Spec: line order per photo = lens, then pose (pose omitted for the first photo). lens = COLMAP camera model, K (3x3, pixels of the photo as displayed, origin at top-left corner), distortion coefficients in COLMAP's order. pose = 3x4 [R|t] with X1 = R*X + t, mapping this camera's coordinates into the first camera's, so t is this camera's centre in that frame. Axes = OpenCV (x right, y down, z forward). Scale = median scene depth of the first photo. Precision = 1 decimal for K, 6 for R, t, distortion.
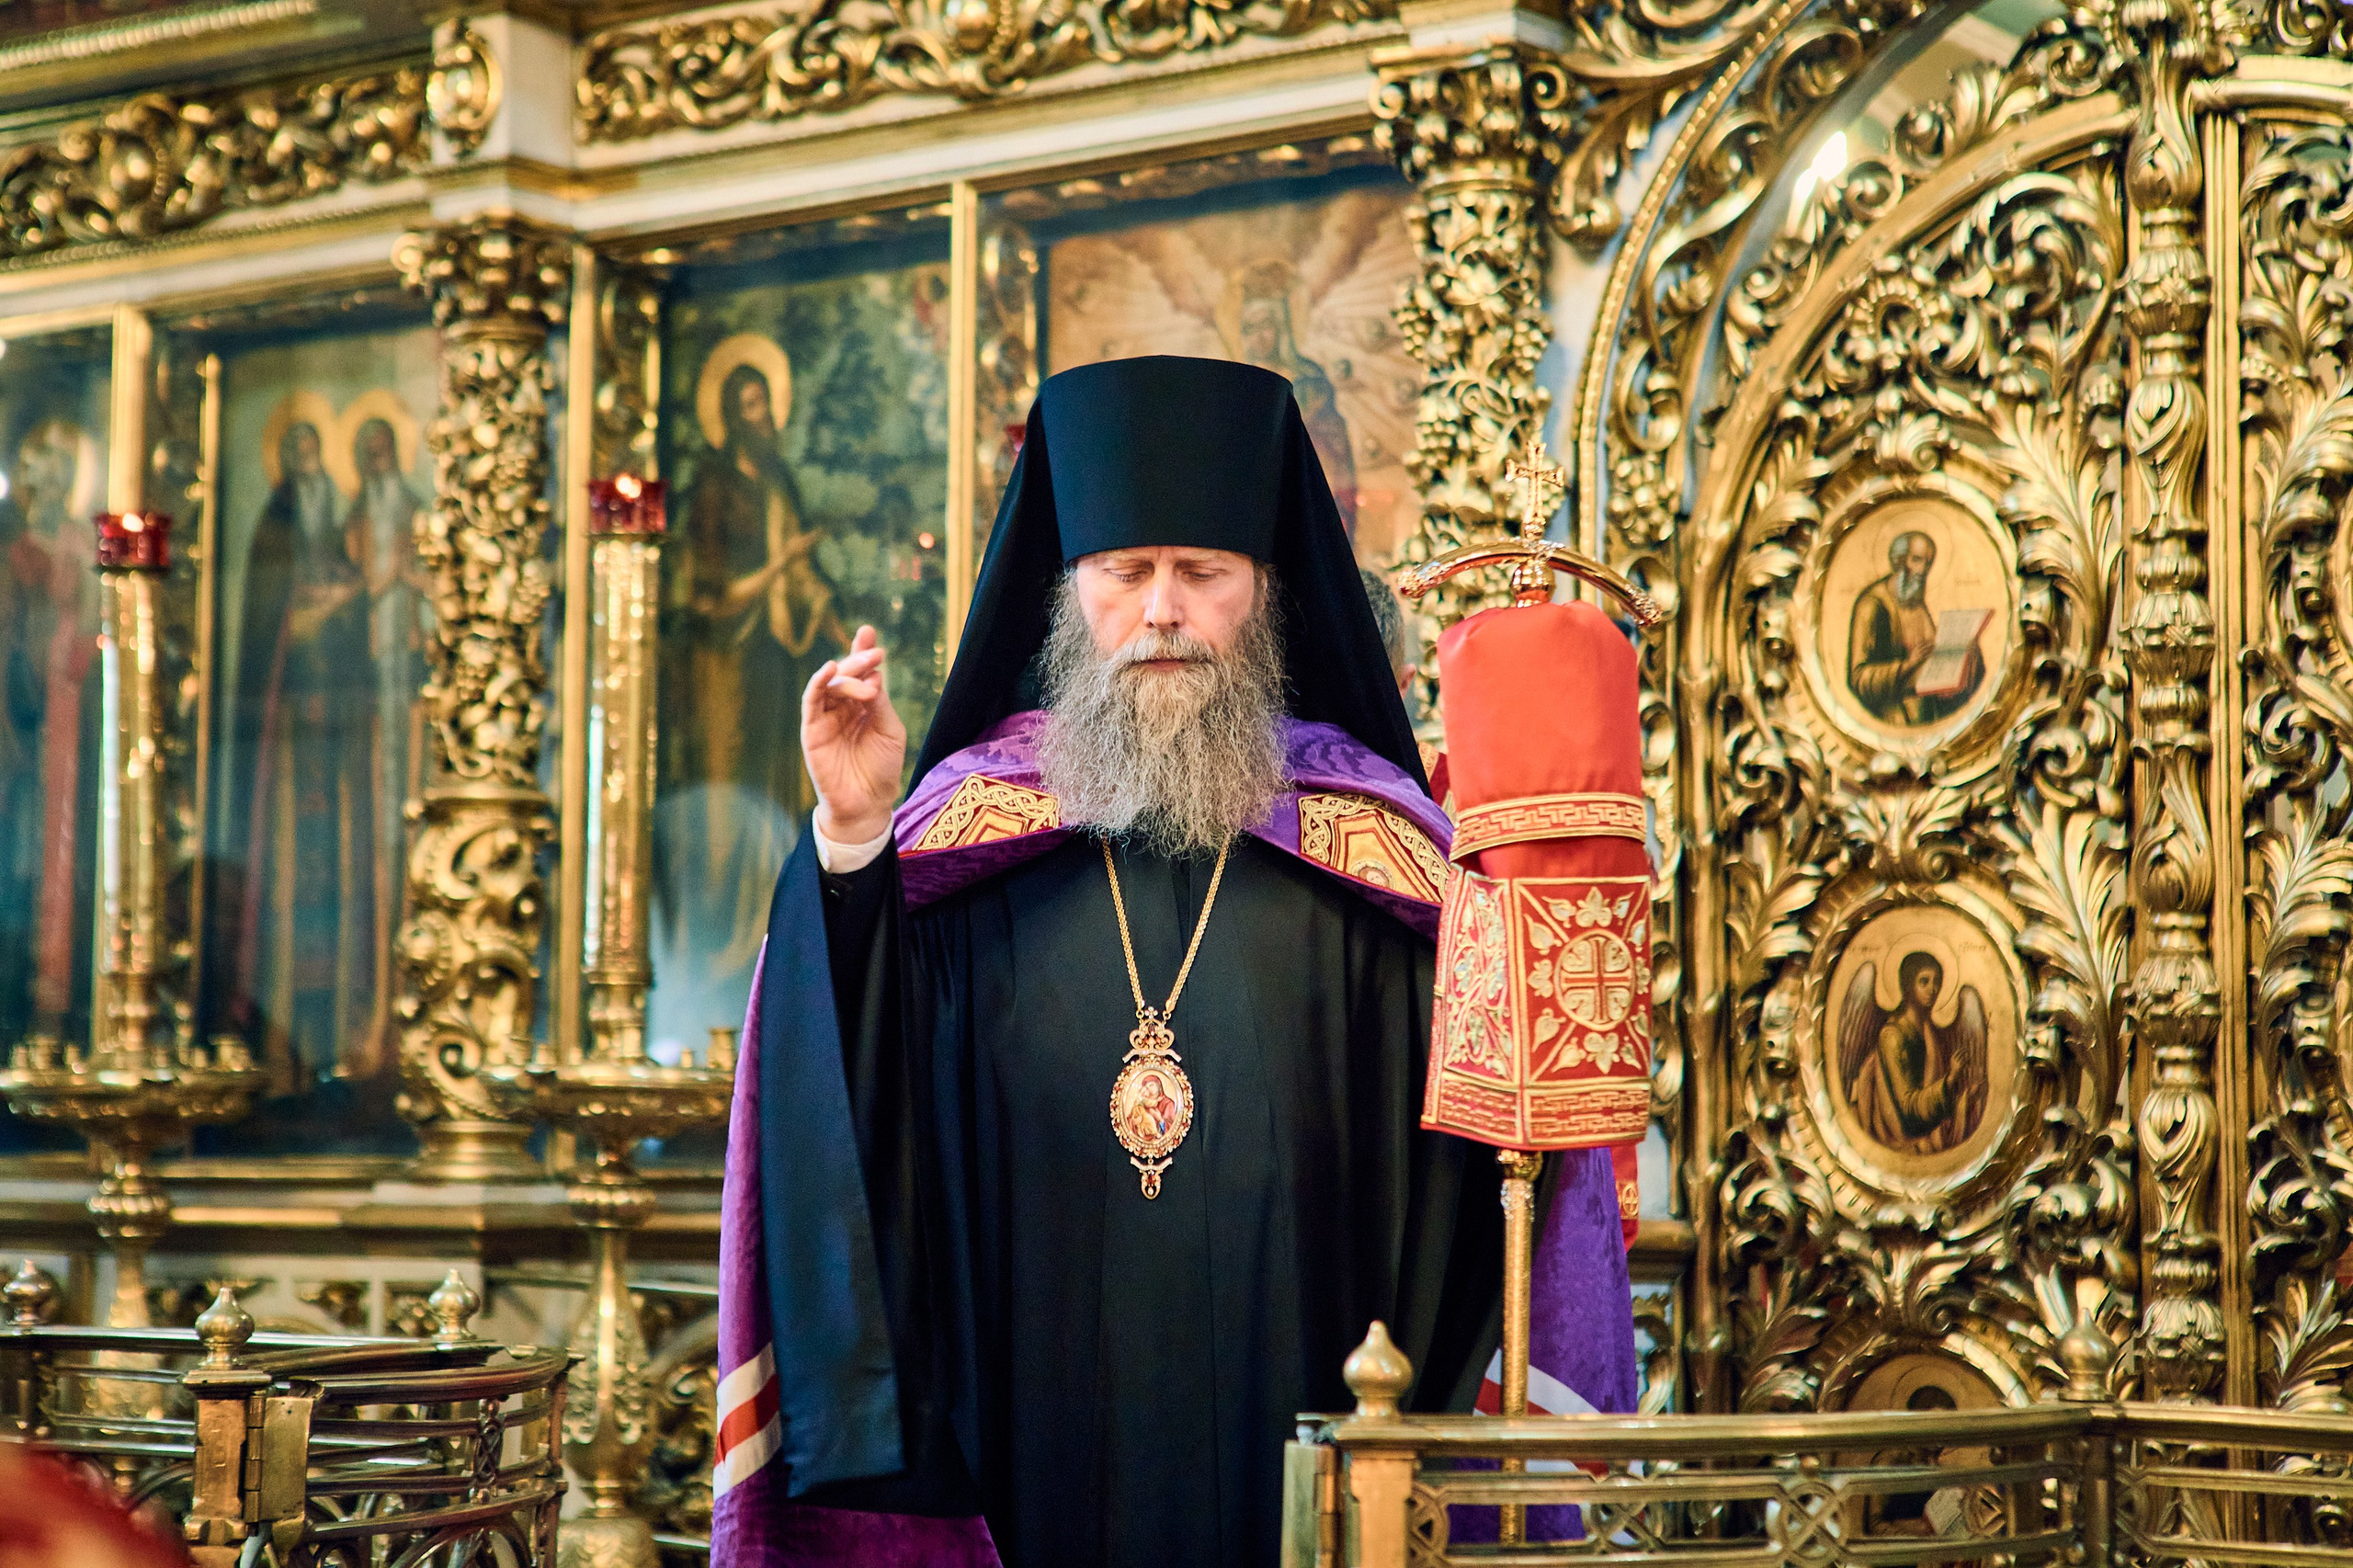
lens RADIAL K [[4444.3, 0, 1157.2], [0, 4444.3, 765.8], [0, 0, 1]] dist [0.197100, 0.014767]
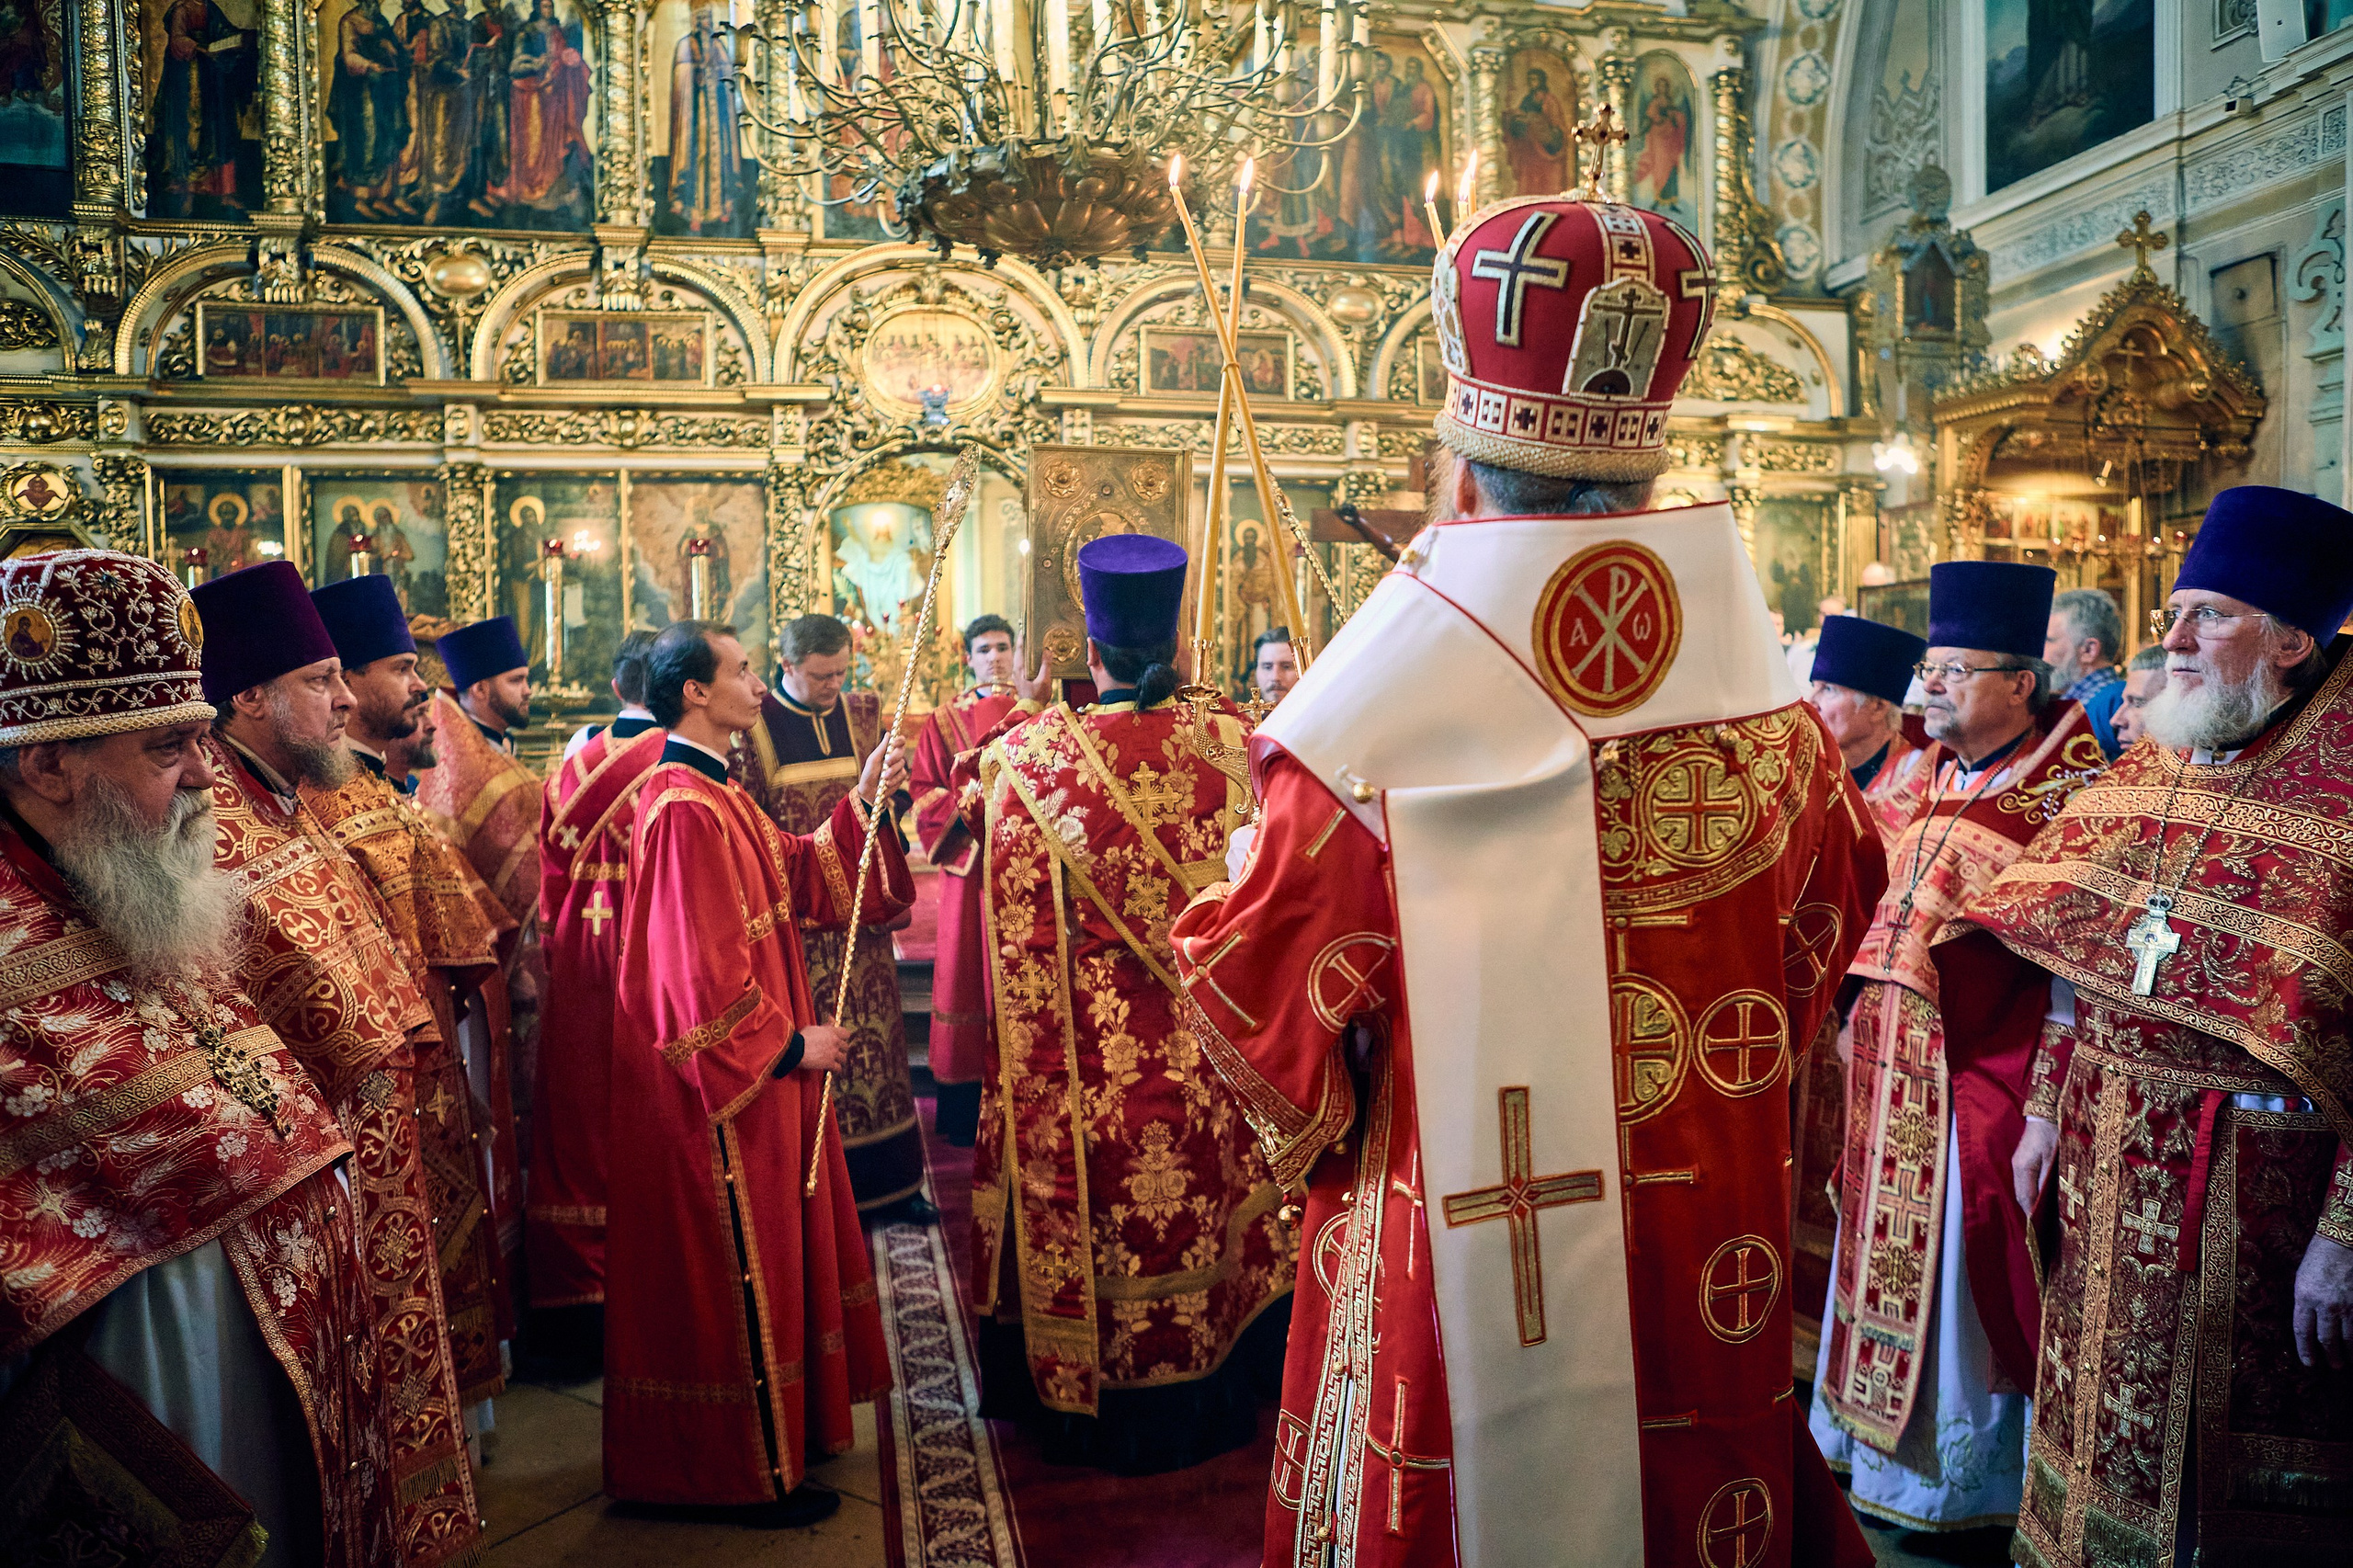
lens RADIAL K [[1624.9, 0, 1175.2], [0, 1624.9, 782.9], [0, 0, 1]] dist [-0.094410, 0.071747]
pose [[0.656278, -0.050035, 0.752858, -0.802290], [-0.044604, 0.993481, 0.104910, -0.024905], [-0.753199, -0.102431, 0.649768, -0.321679]]
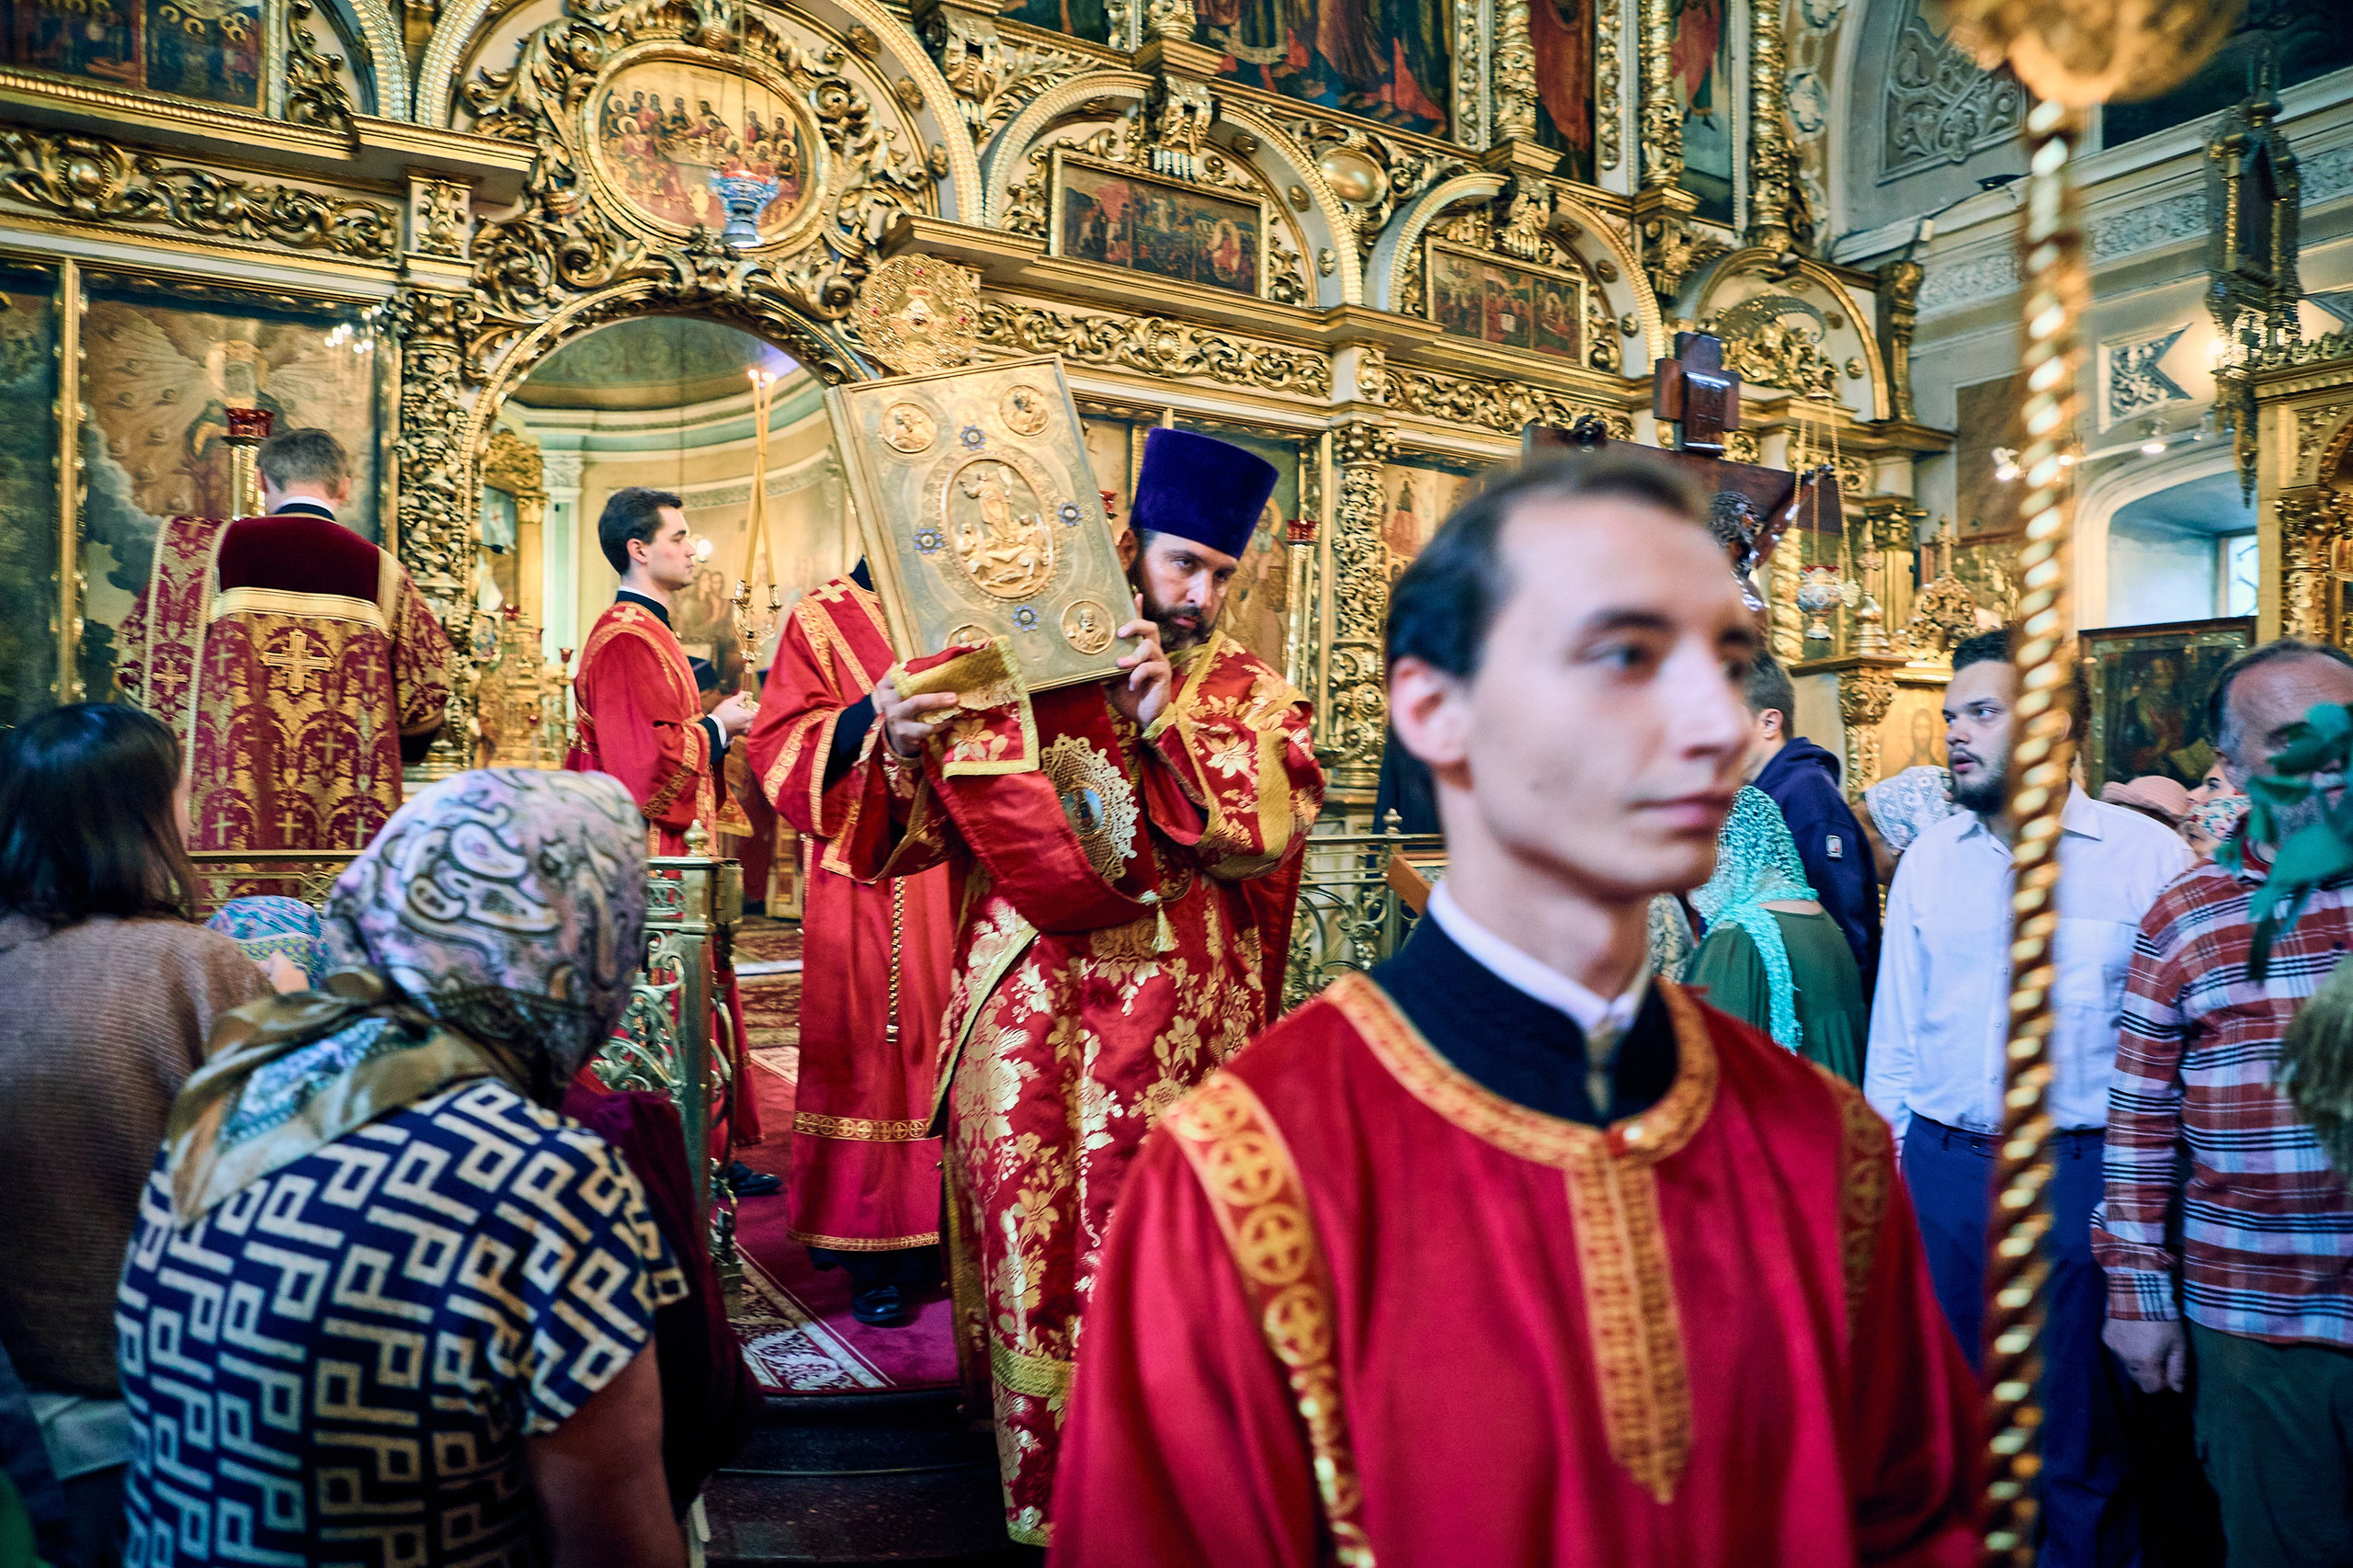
lens RADIAL K [[1616.3, 0, 1177.4], [0, 1616.3, 791.8], [0, 0, 1]] dist [-0.097840, 0.070396]
pose [[0.382397, -0.009190, 0.923953, -0.481063], [-0.082513, 0.995616, 0.044053, 0.028204], [-0.920307, -0.093084, 0.379962, 0.281546]]
